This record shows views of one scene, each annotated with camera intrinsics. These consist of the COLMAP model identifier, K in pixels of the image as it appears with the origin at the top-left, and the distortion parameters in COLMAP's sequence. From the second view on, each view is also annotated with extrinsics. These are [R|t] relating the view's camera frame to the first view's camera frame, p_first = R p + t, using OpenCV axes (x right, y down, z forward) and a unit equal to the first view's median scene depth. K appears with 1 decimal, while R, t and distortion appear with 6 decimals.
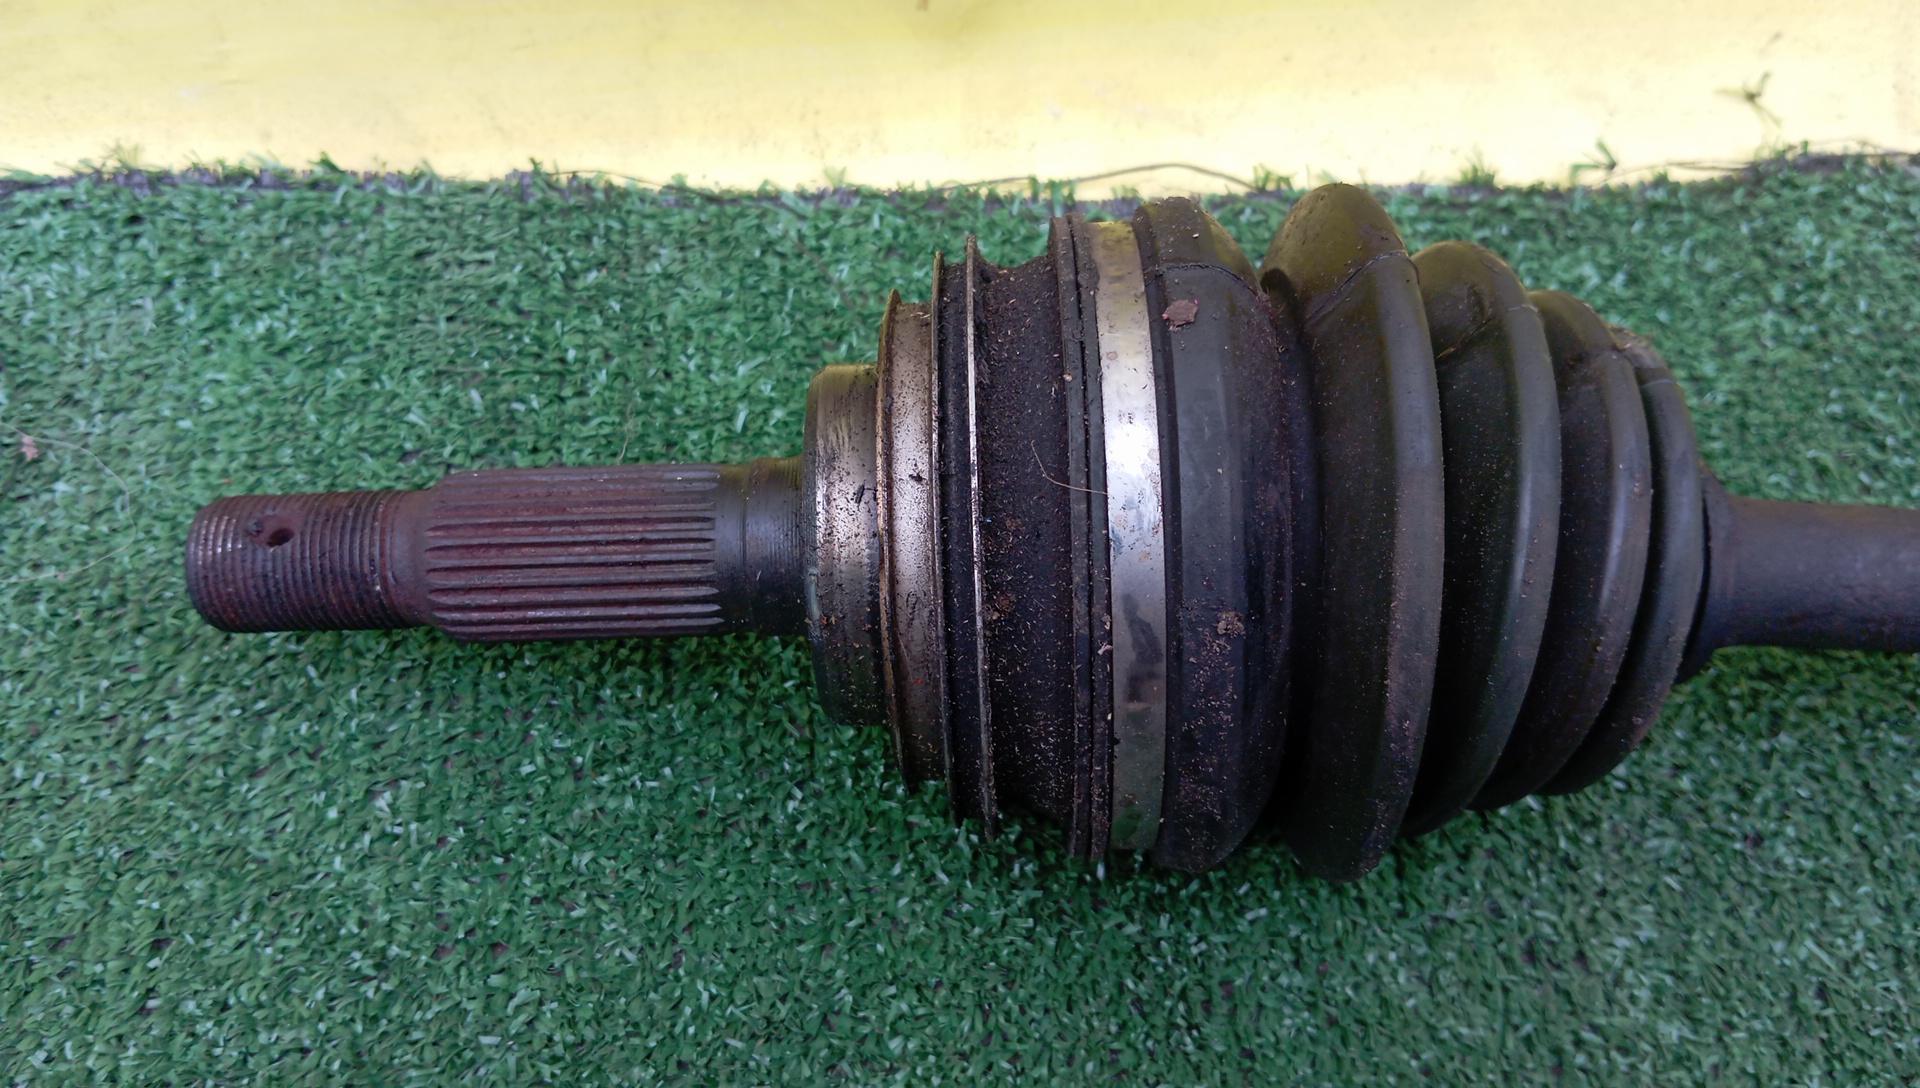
lens RADIAL K [[1634.7, 0, 960.0], [0, 1634.7, 544.0], [0, 0, 1]] dist [0.070096, -0.210479]
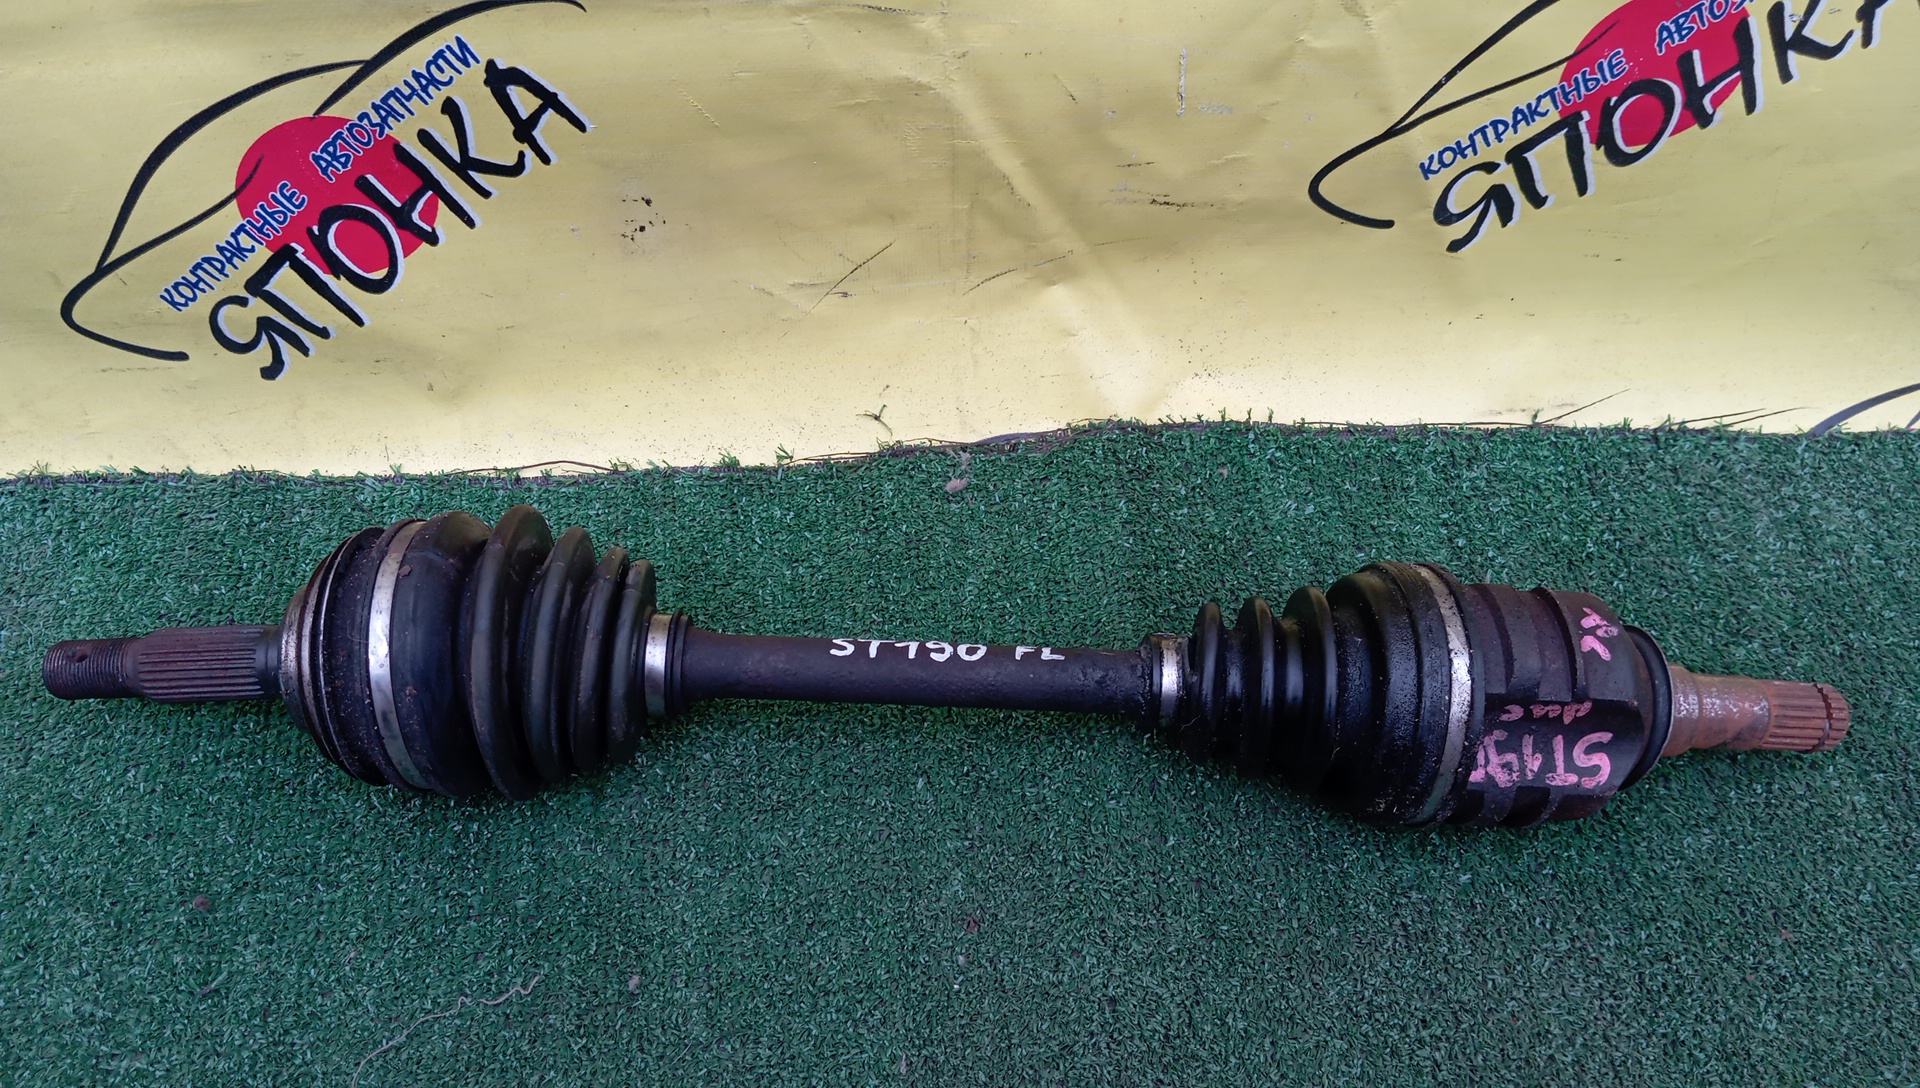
lens RADIAL K [[1586.2, 0, 954.1], [0, 1586.2, 549.5], [0, 0, 1]] dist [0.070098, -0.178638]
pose [[0.999507, -0.012637, -0.028727, 0.730311], [0.011312, 0.998884, -0.045848, -0.033351], [0.029274, 0.045500, 0.998535, -1.010660]]
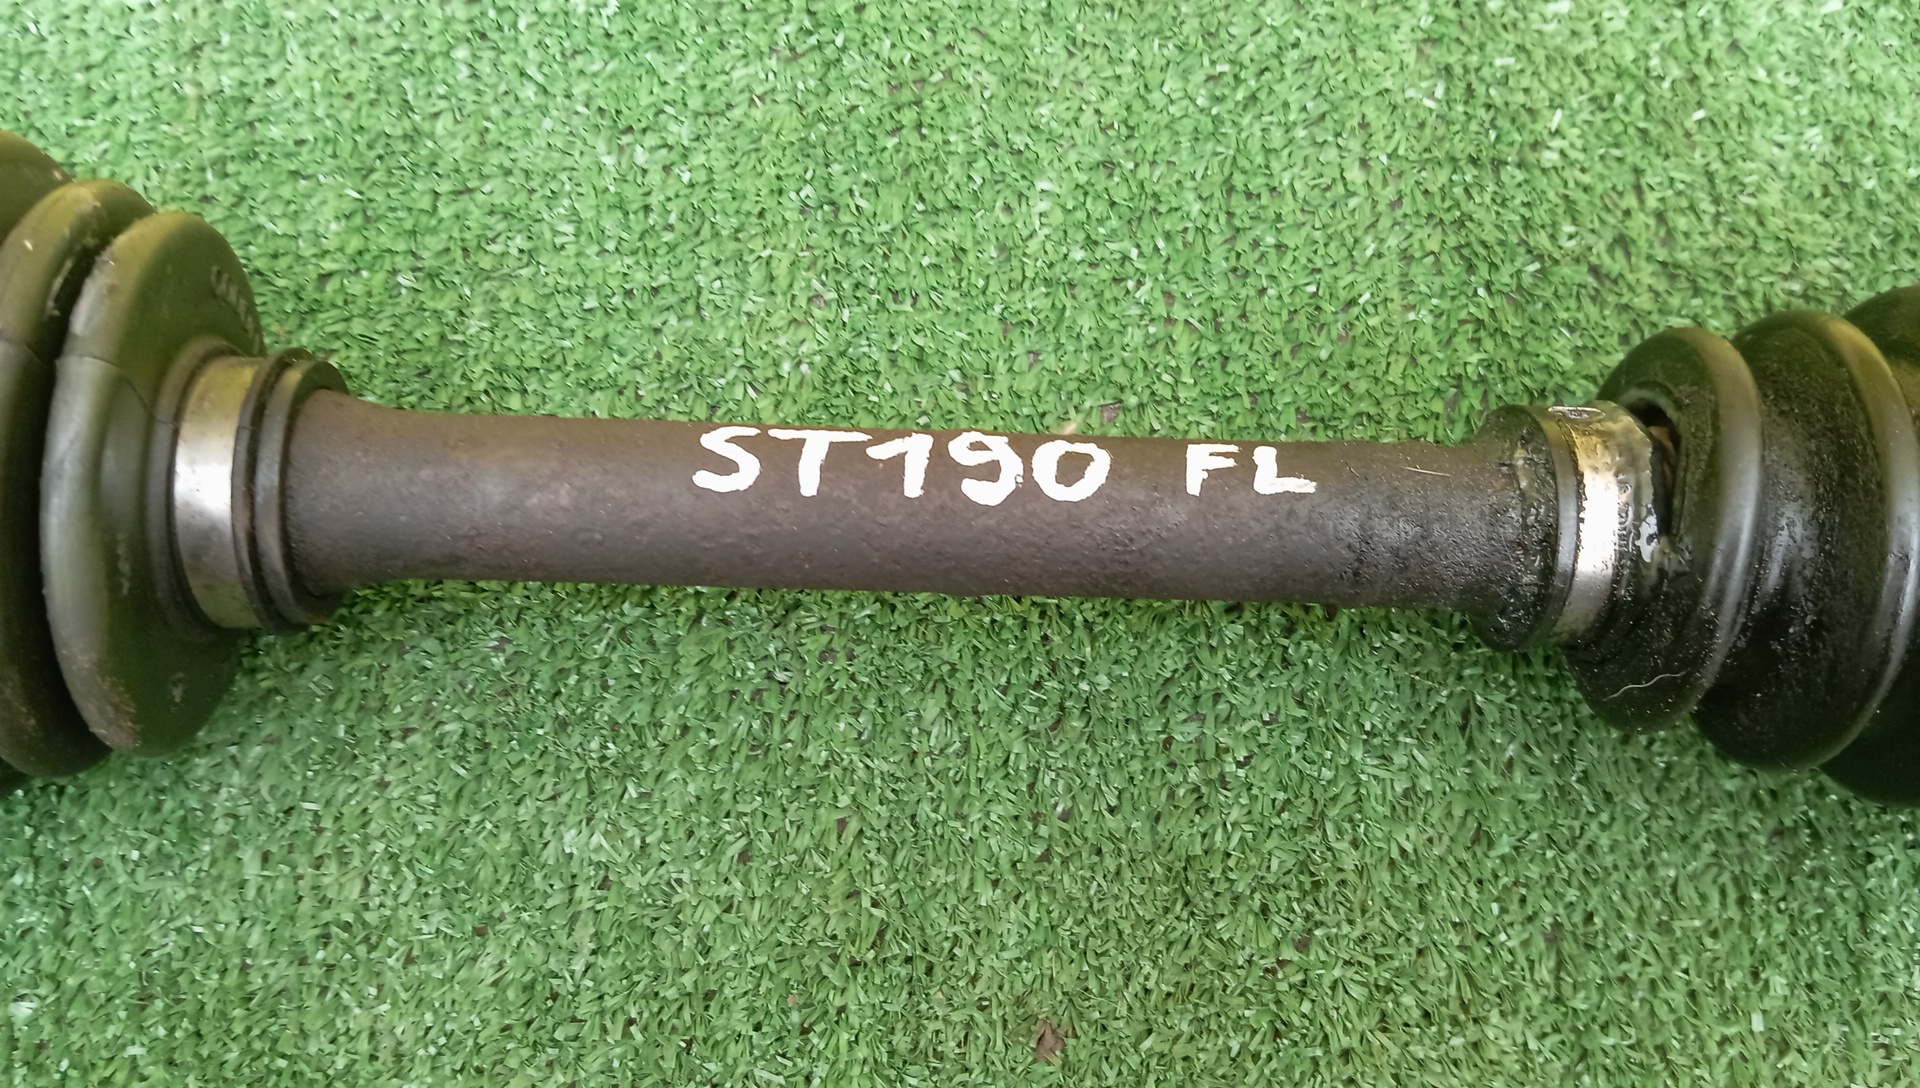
lens RADIAL K [[1586.2, 0, 954.1], [0, 1586.2, 549.5], [0, 0, 1]] dist [0.070098, -0.178638]
pose [[0.999884, 0.001644, -0.015136, 0.655093], [0.003931, 0.932573, 0.360960, -0.218780], [0.014709, -0.360977, 0.932459, 0.179219]]
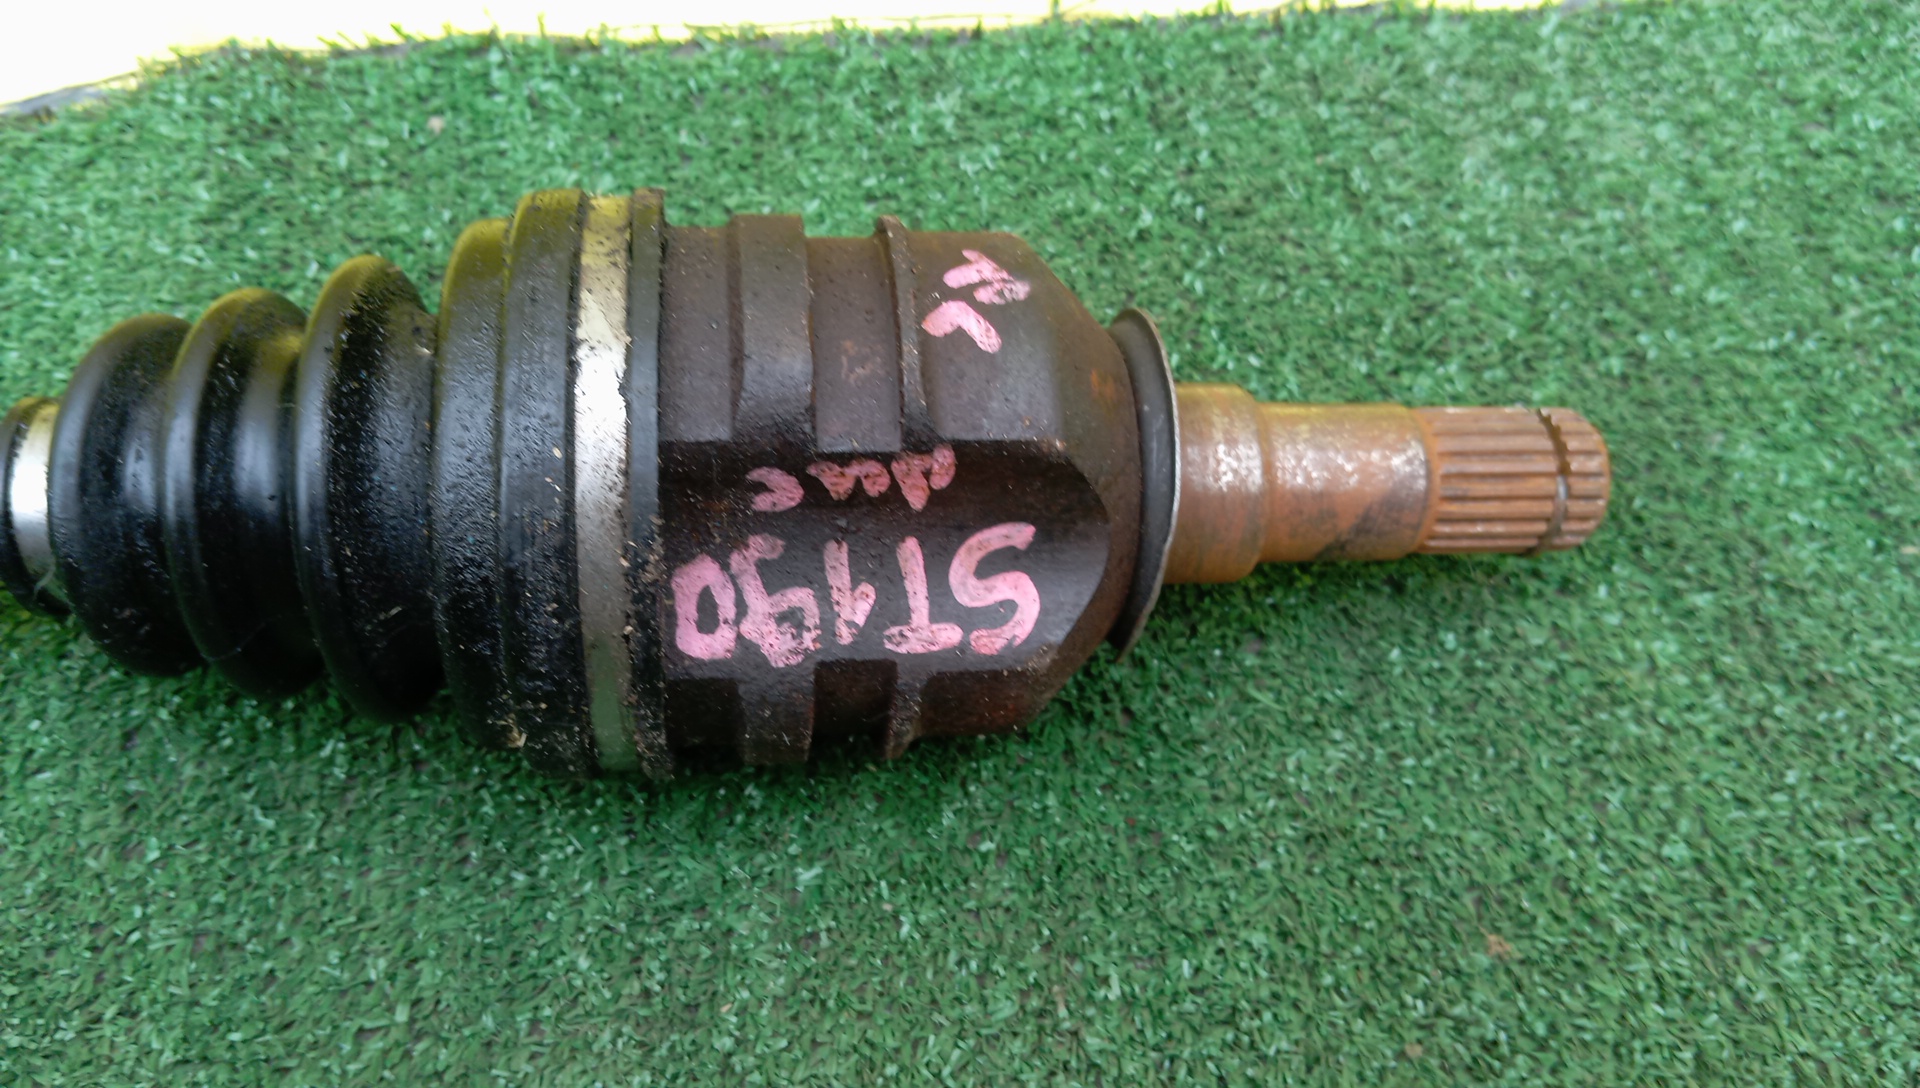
lens RADIAL K [[1634.7, 0, 960.0], [0, 1634.7, 544.0], [0, 0, 1]] dist [0.070096, -0.210479]
pose [[0.995878, -0.090377, -0.007653, 1.381570], [0.090064, 0.995342, -0.034400, 0.132049], [0.010726, 0.033569, 0.999379, 0.004041]]
